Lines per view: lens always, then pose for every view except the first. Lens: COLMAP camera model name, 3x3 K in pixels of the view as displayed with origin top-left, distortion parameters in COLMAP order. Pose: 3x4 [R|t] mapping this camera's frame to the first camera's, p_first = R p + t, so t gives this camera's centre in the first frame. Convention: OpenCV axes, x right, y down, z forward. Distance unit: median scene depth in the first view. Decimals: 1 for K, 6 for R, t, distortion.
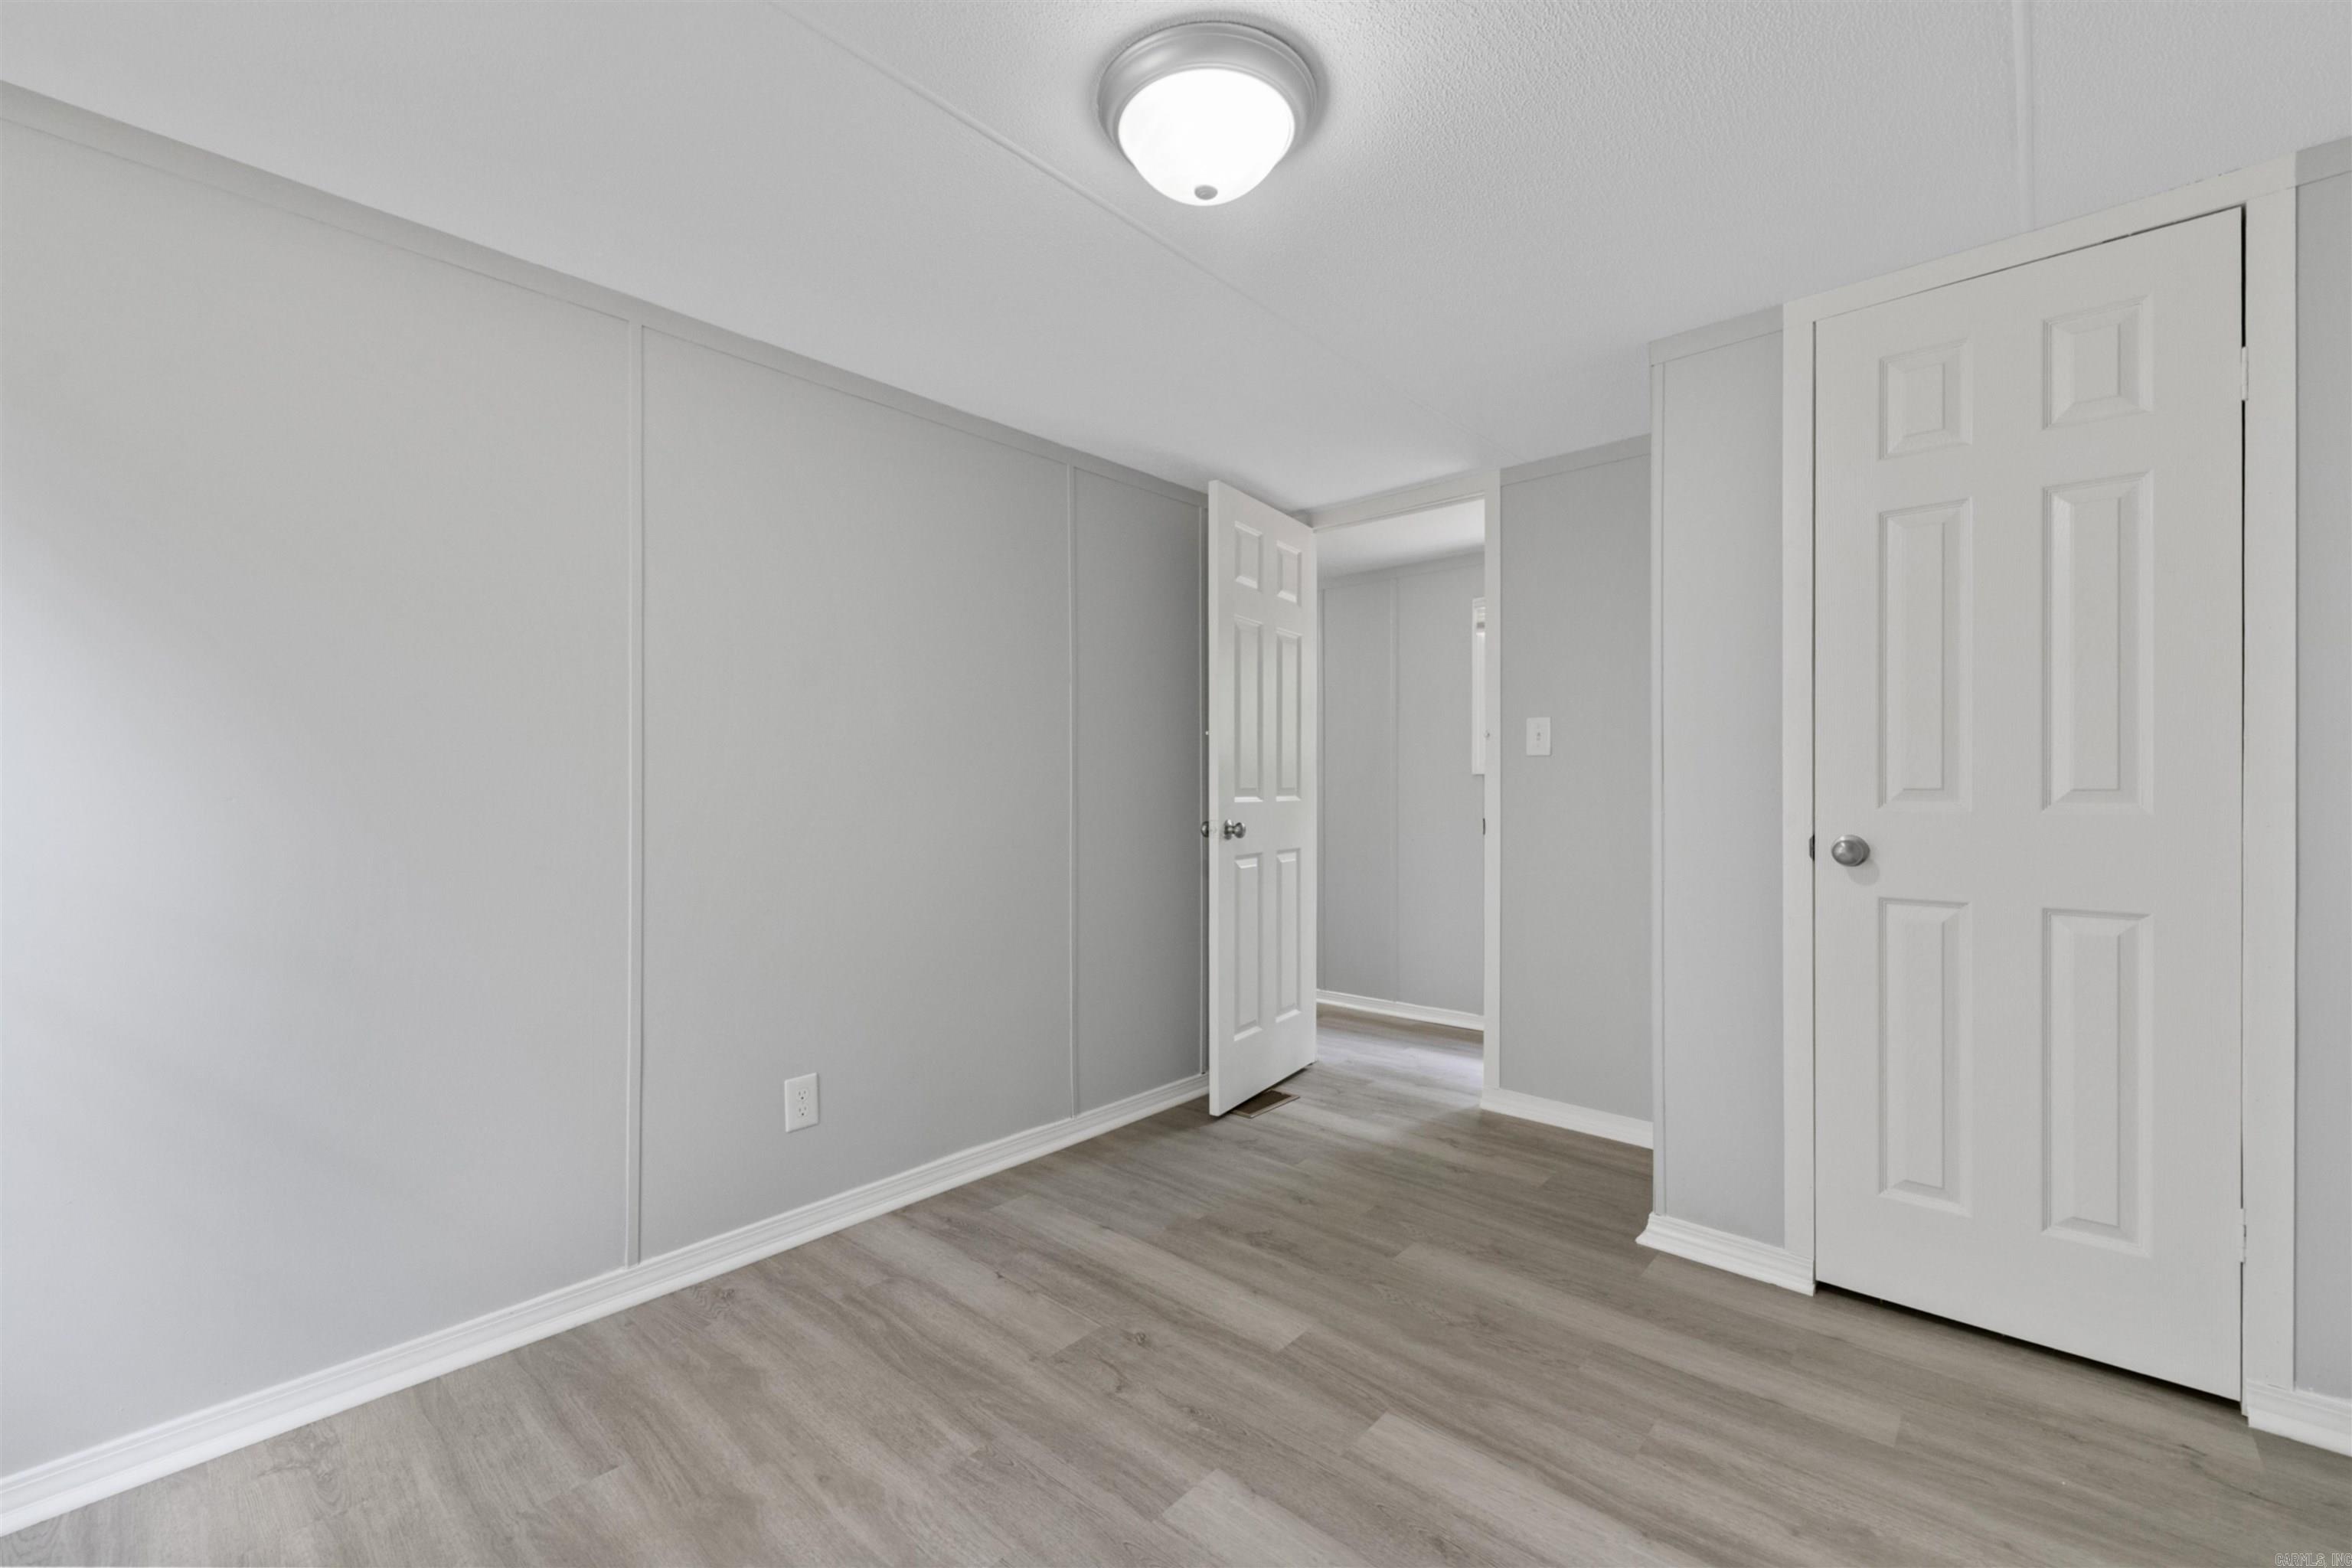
lens RADIAL K [[957.3, 0, 1178.9], [0, 957.3, 780.9], [0, 0, 1]] dist [0.001827, -0.000542]
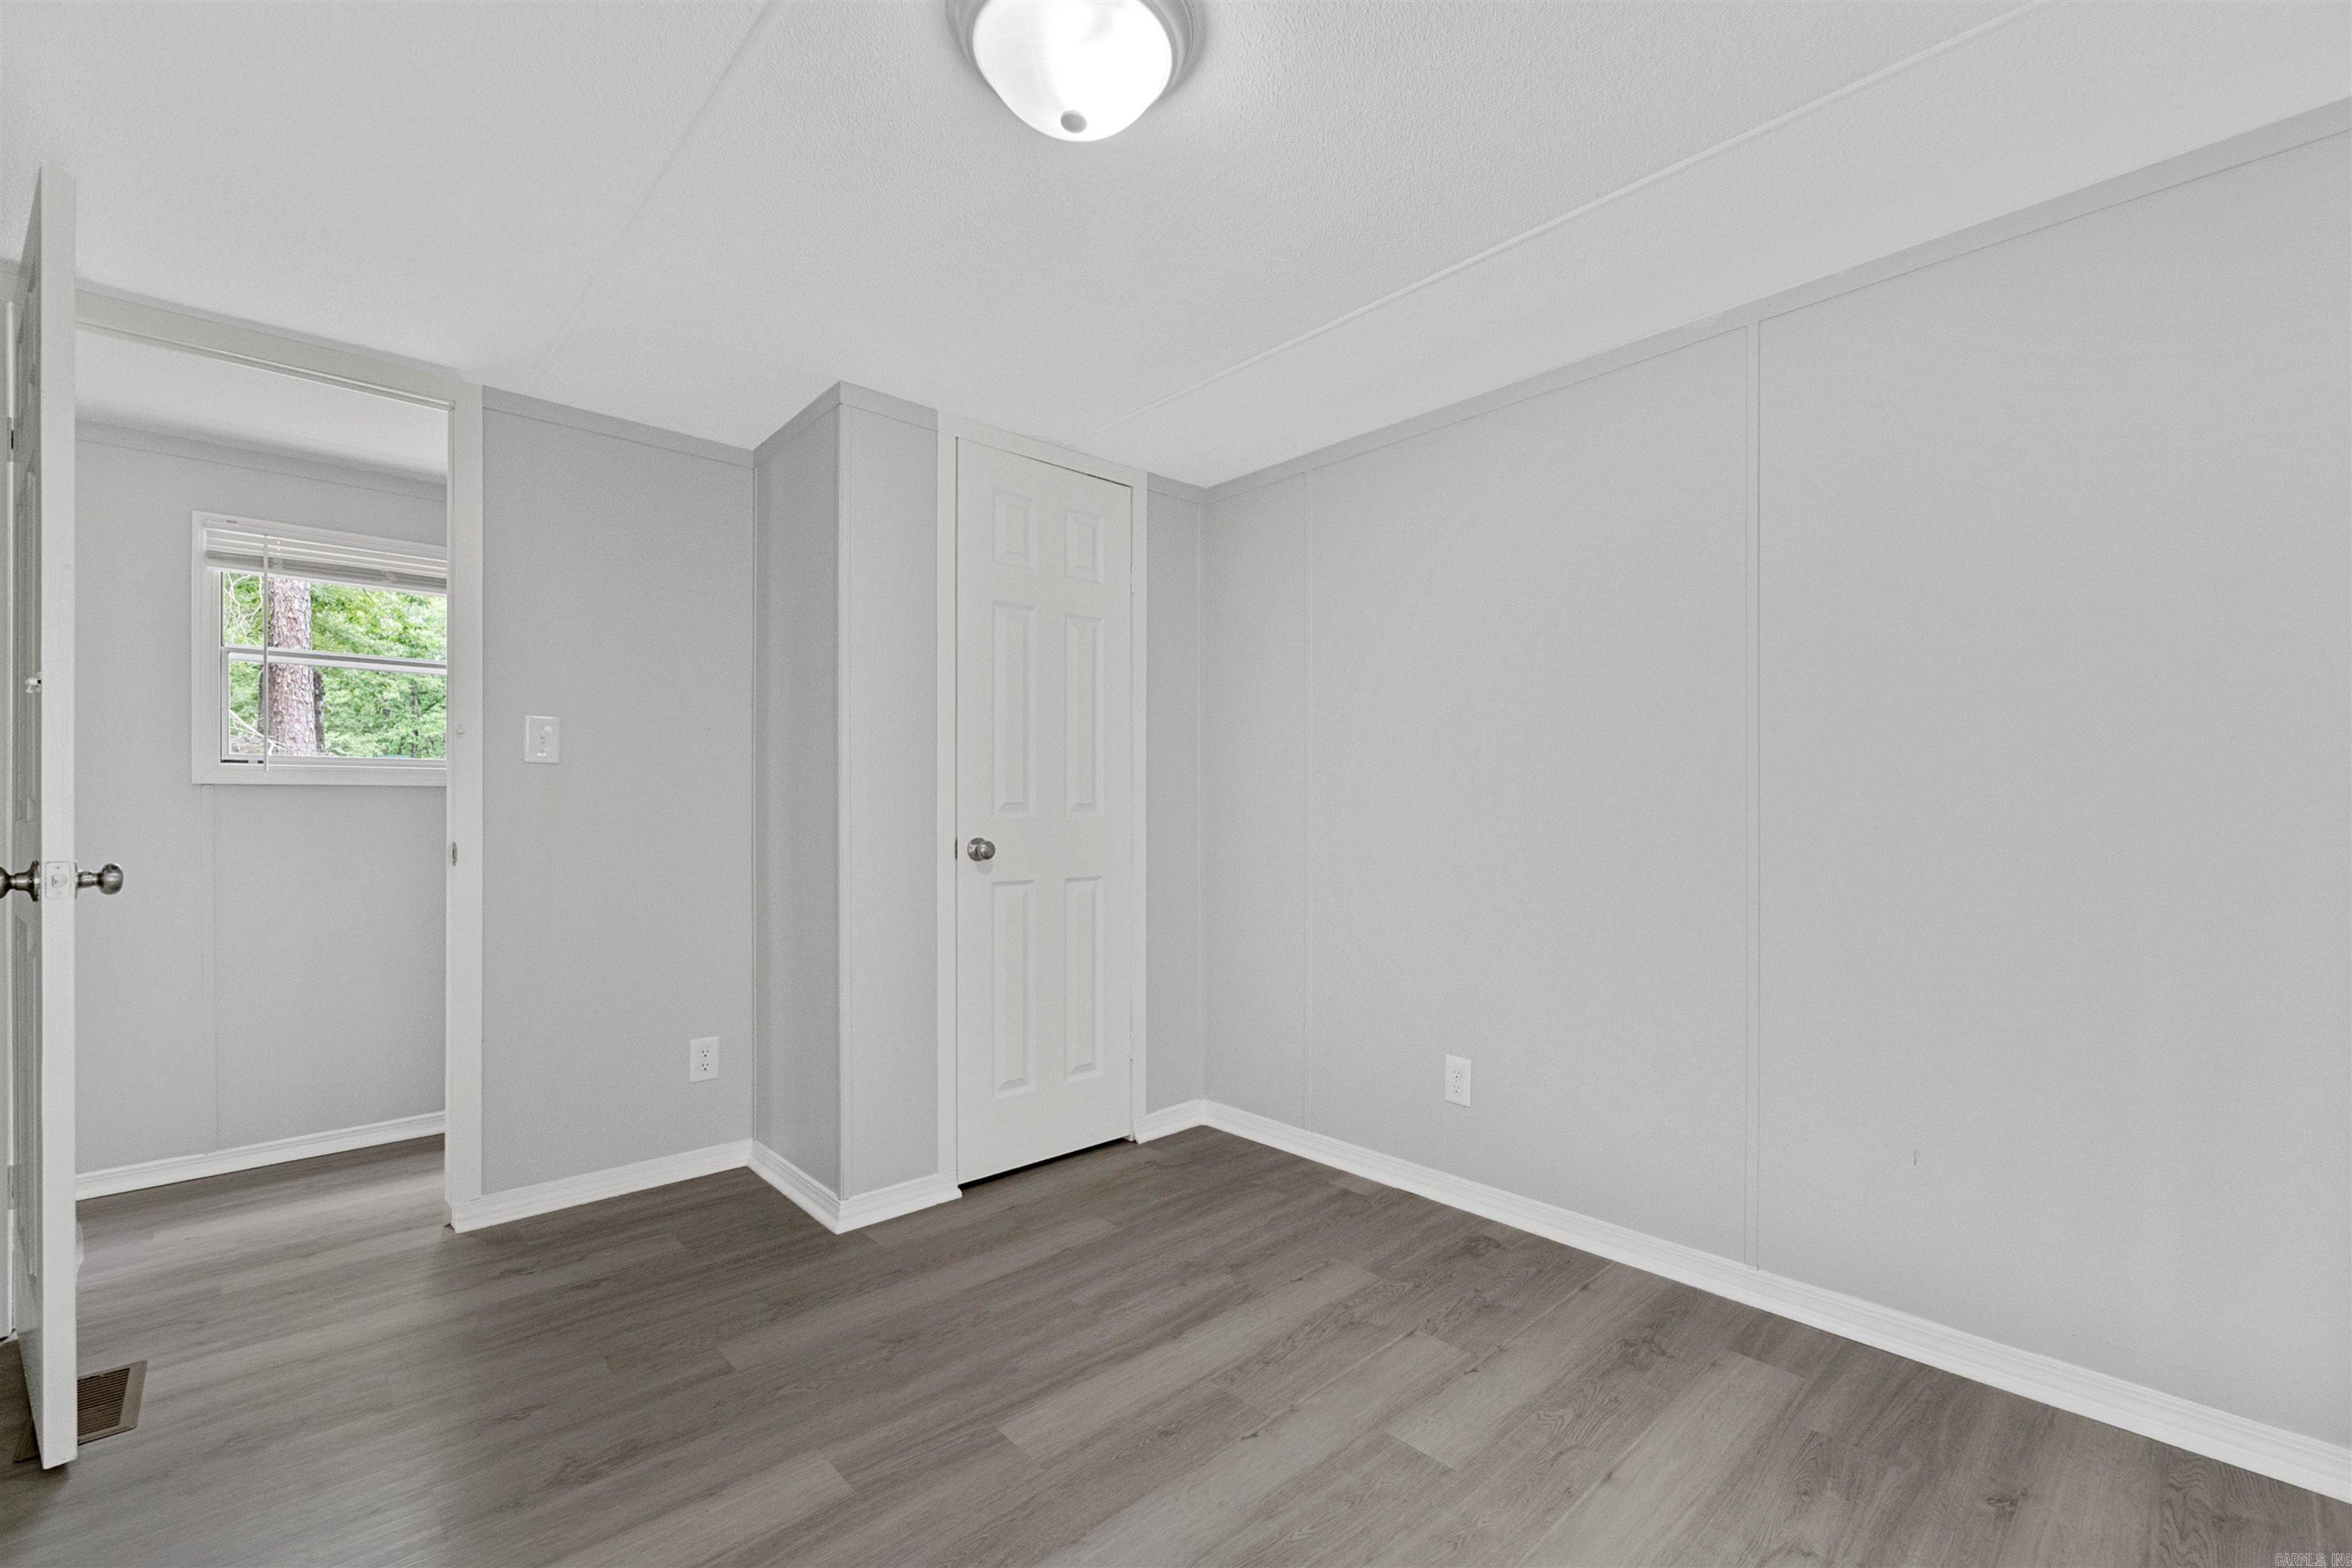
lens RADIAL K [[982.2, 0, 1195.7], [0, 982.2, 815.0], [0, 0, 1]] dist [-0.002447, -0.000682]
pose [[0.083475, -0.002258, 0.996507, -0.665660], [-0.004870, 0.999985, 0.002674, 0.021058], [-0.996498, -0.005076, 0.083462, 0.618778]]
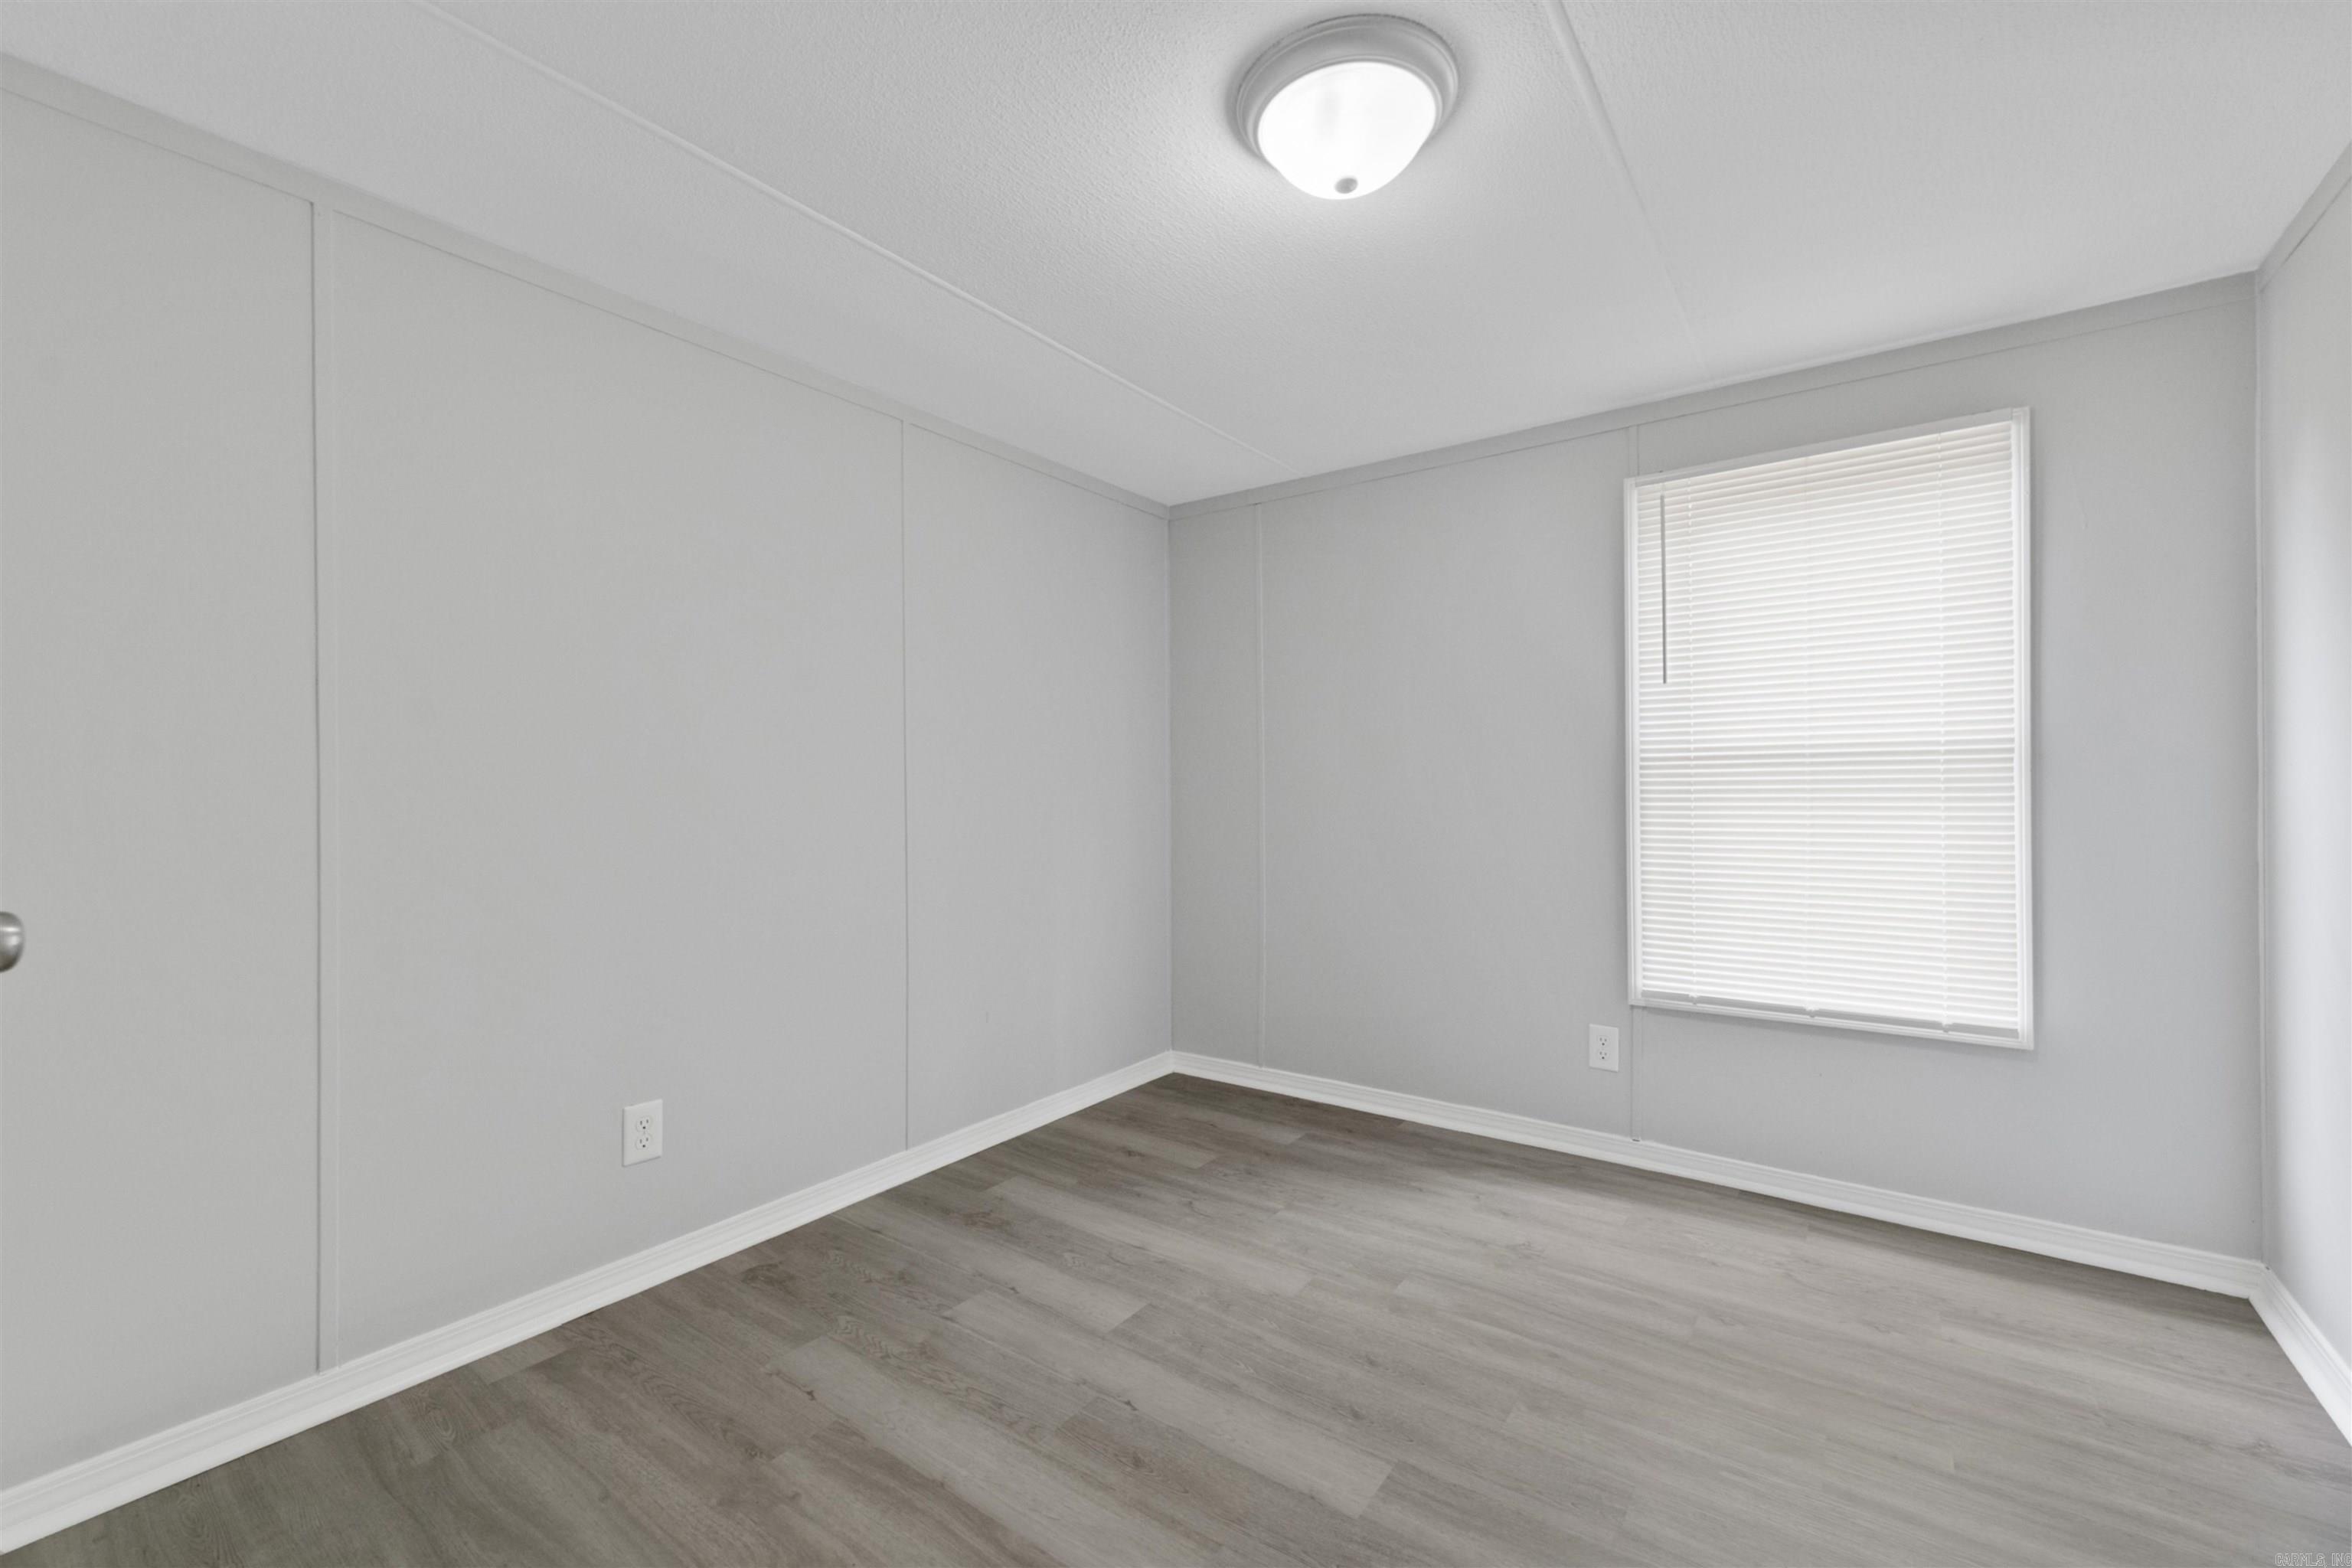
lens RADIAL K [[957.3, 0, 1178.9], [0, 957.3, 780.9], [0, 0, 1]] dist [0.001827, -0.000542]
pose [[-0.994886, 0.007305, -0.100743, 0.236008], [0.008429, 0.999907, -0.010743, 0.014343], [0.100655, -0.011537, -0.994855, 1.513361]]
